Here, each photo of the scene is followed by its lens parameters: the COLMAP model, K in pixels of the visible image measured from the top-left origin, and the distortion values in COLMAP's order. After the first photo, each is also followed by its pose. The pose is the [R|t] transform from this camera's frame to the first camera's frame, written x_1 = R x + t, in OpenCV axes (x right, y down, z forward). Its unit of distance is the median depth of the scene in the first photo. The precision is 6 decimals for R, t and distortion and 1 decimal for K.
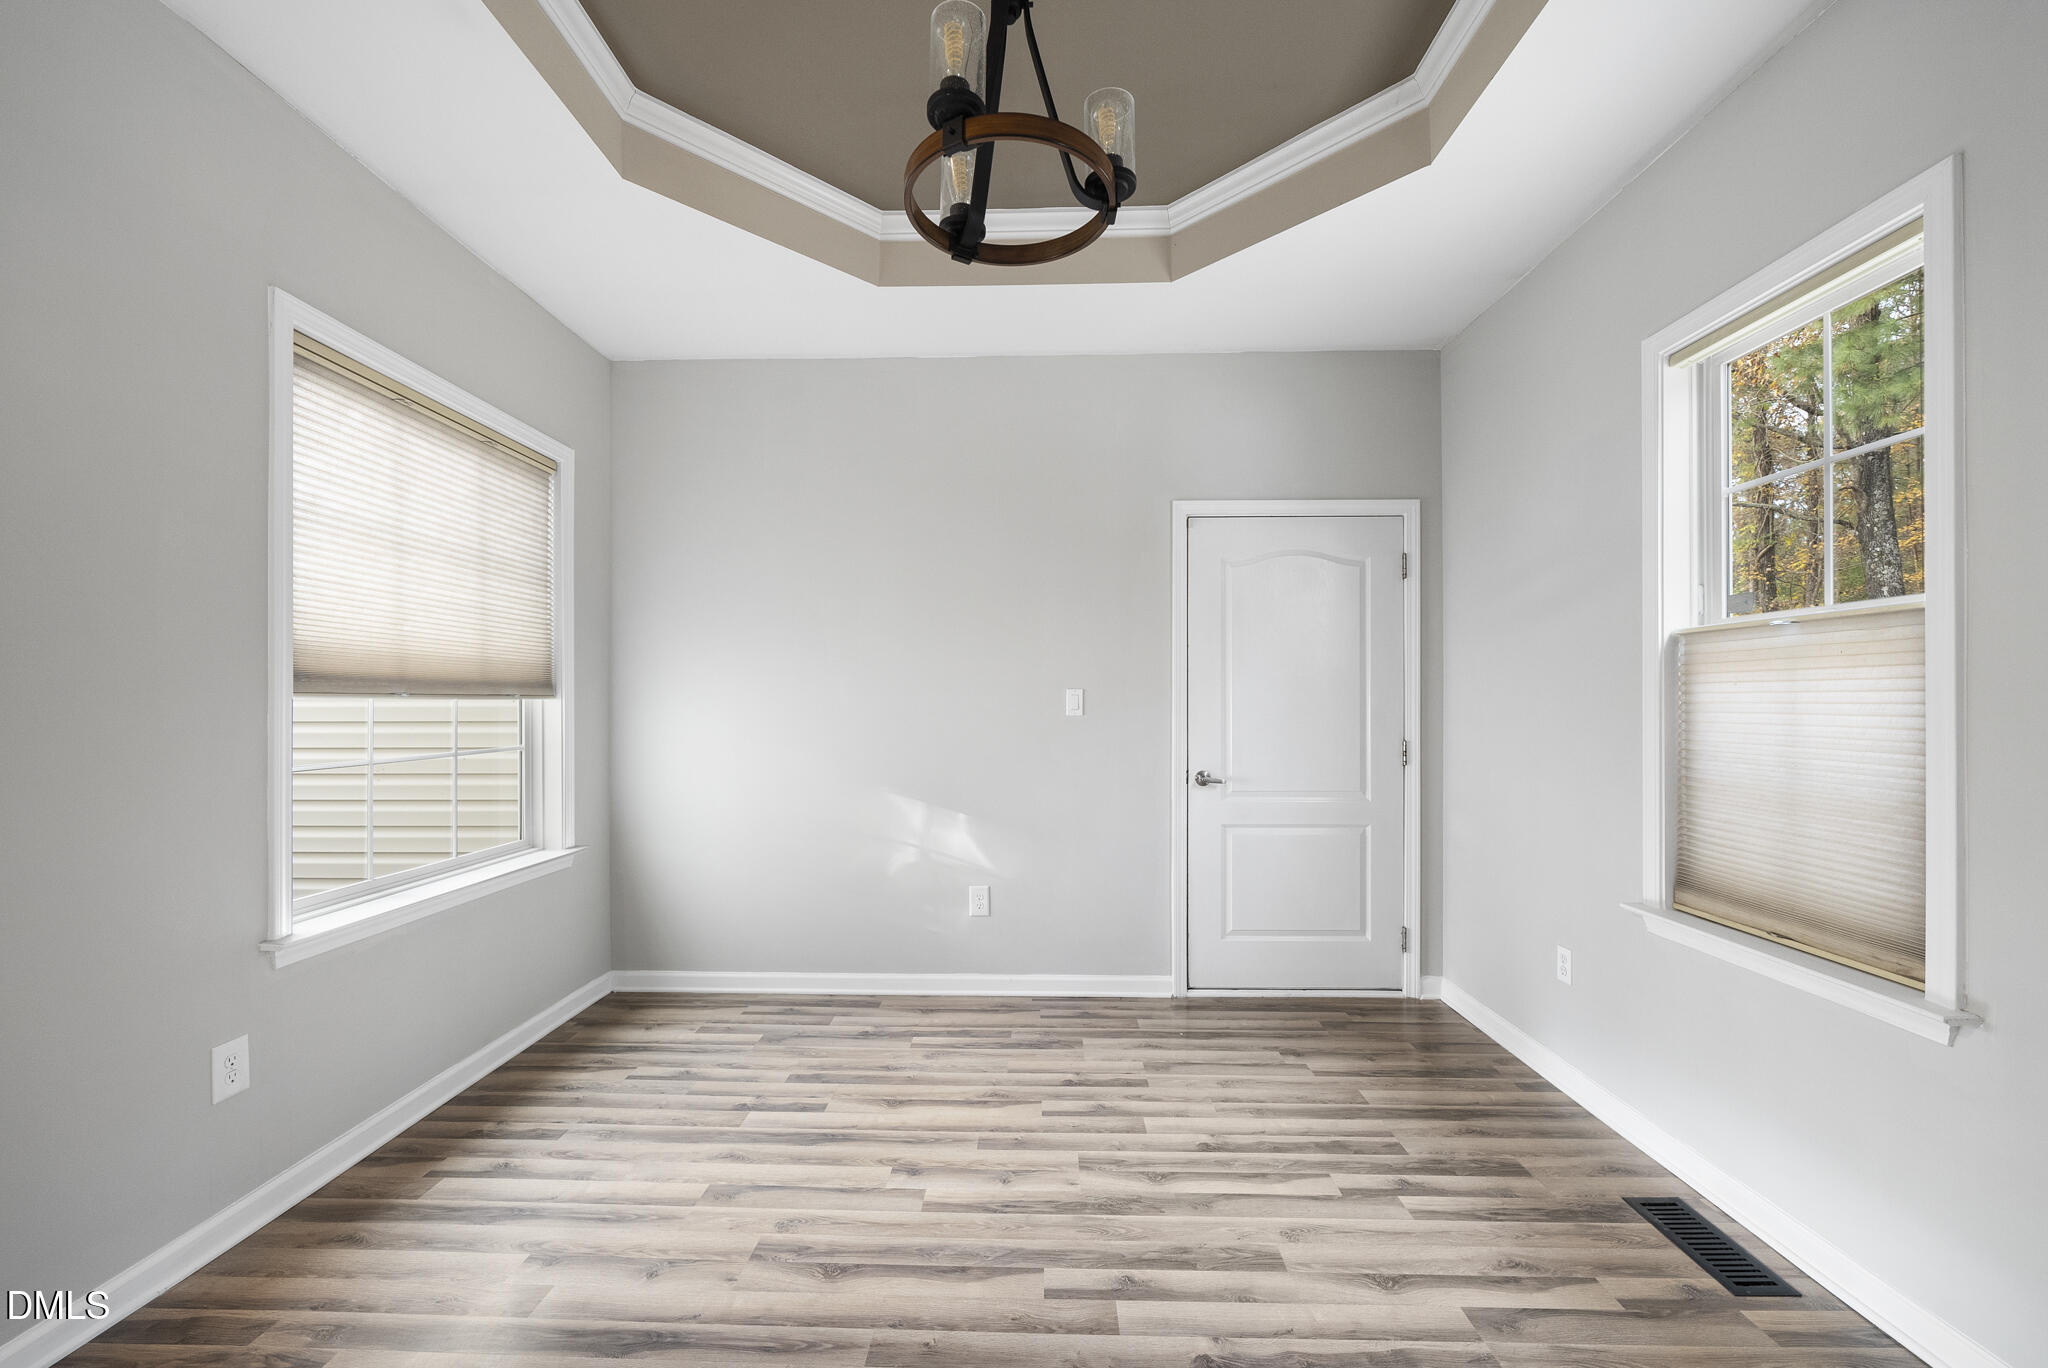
lens RADIAL K [[815.3, 0, 1016.2], [0, 815.3, 697.6], [0, 0, 1]] dist [-0.003047, -0.000561]
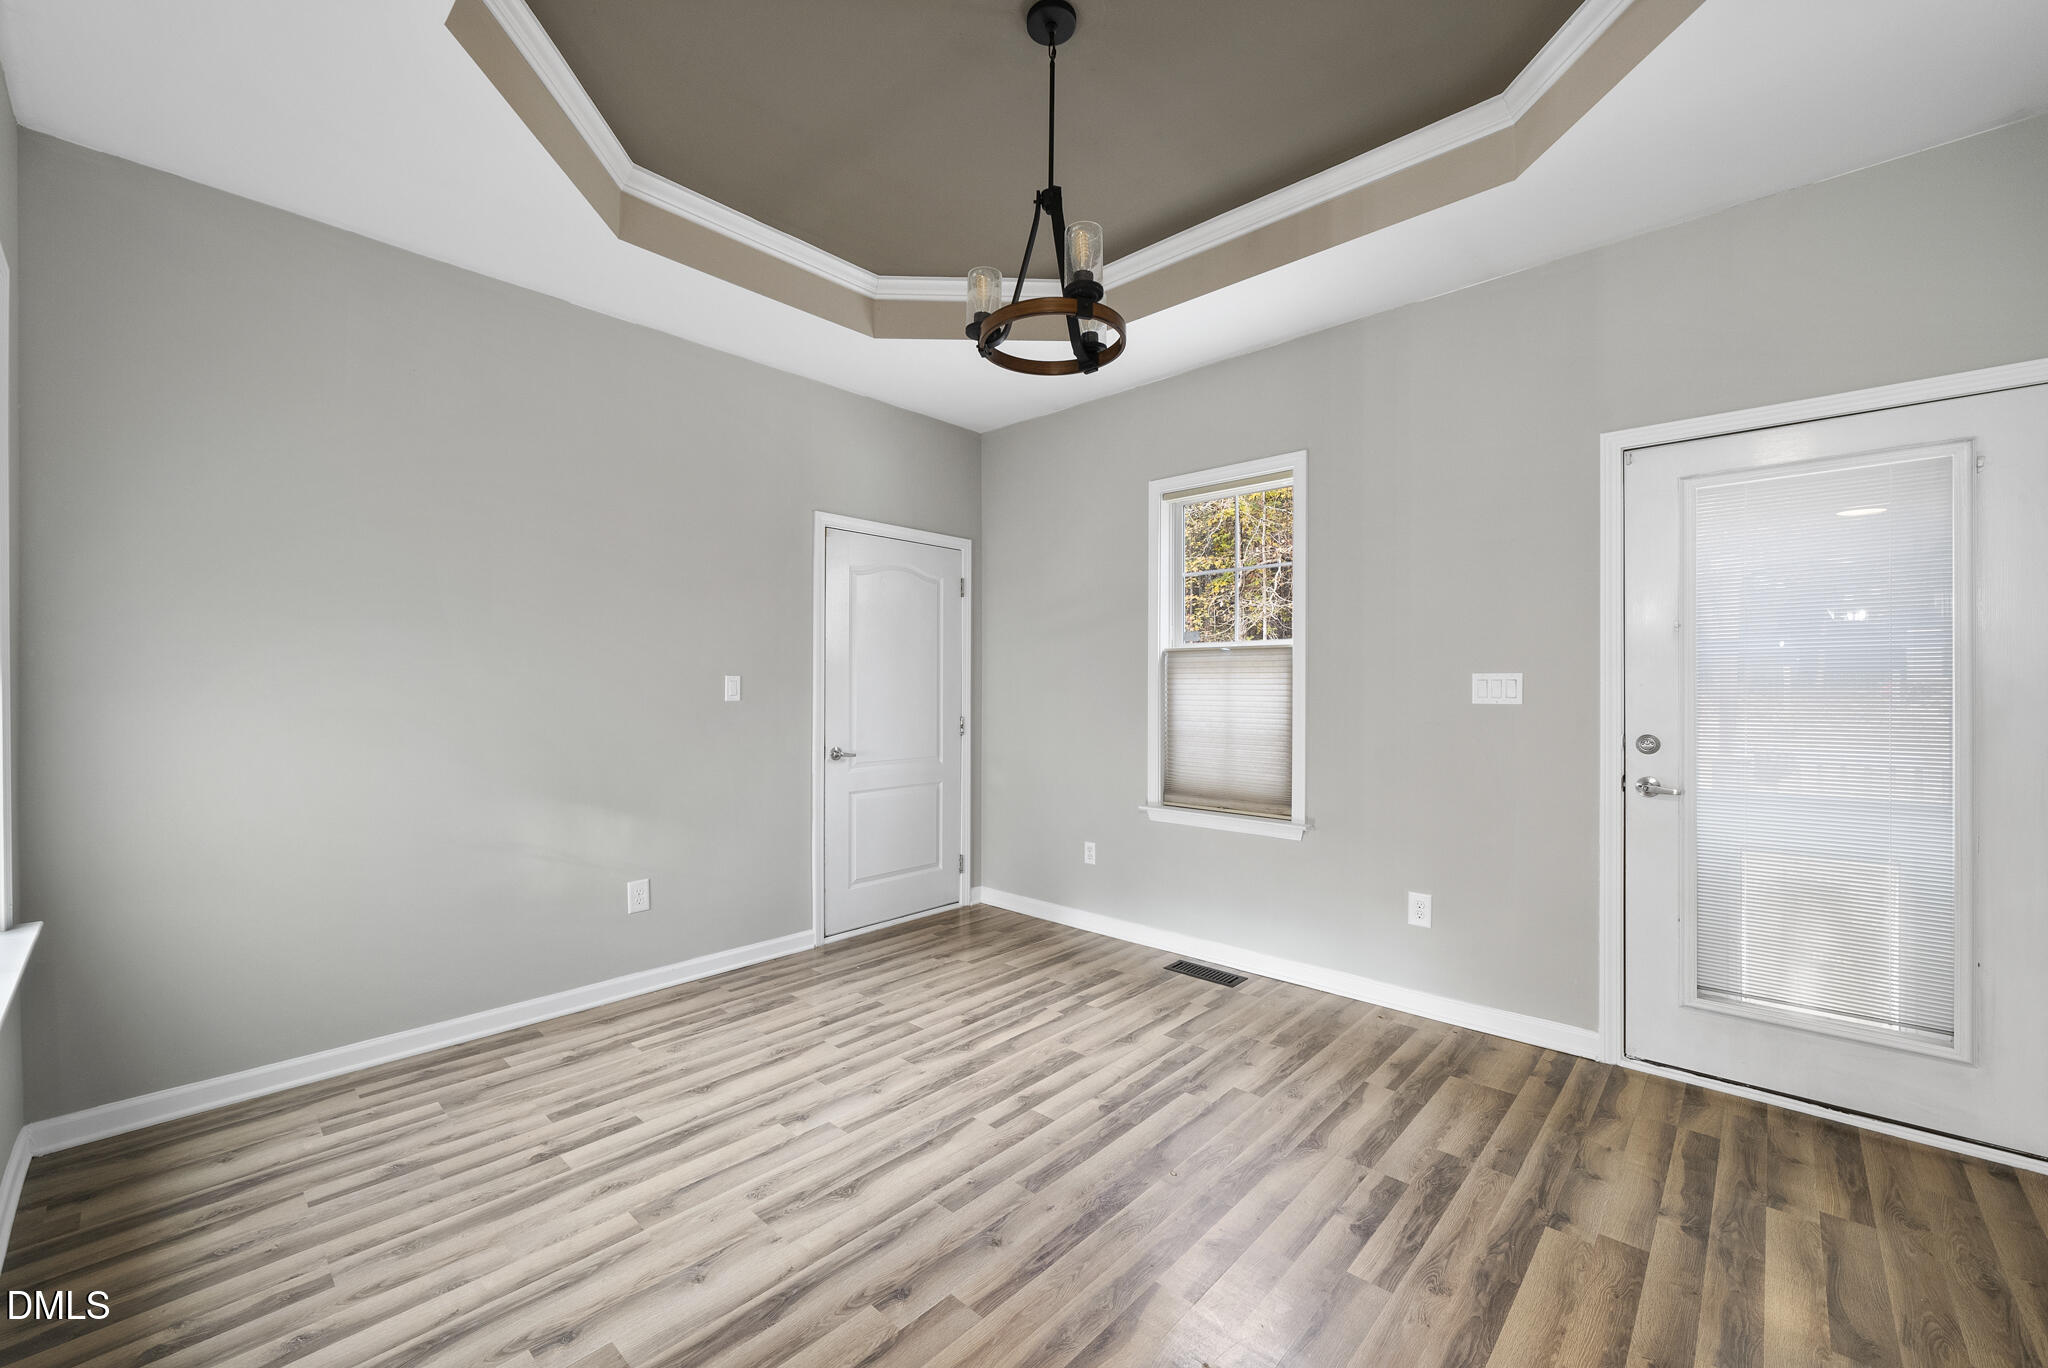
lens RADIAL K [[811.1, 0, 1019.8], [0, 811.1, 684.7], [0, 0, 1]] dist [-0.001593, -0.000132]
pose [[0.660193, 0.004747, 0.751081, -0.644859], [-0.007470, 0.999972, 0.000245, -0.002282], [-0.751059, -0.005772, 0.660210, 0.053929]]
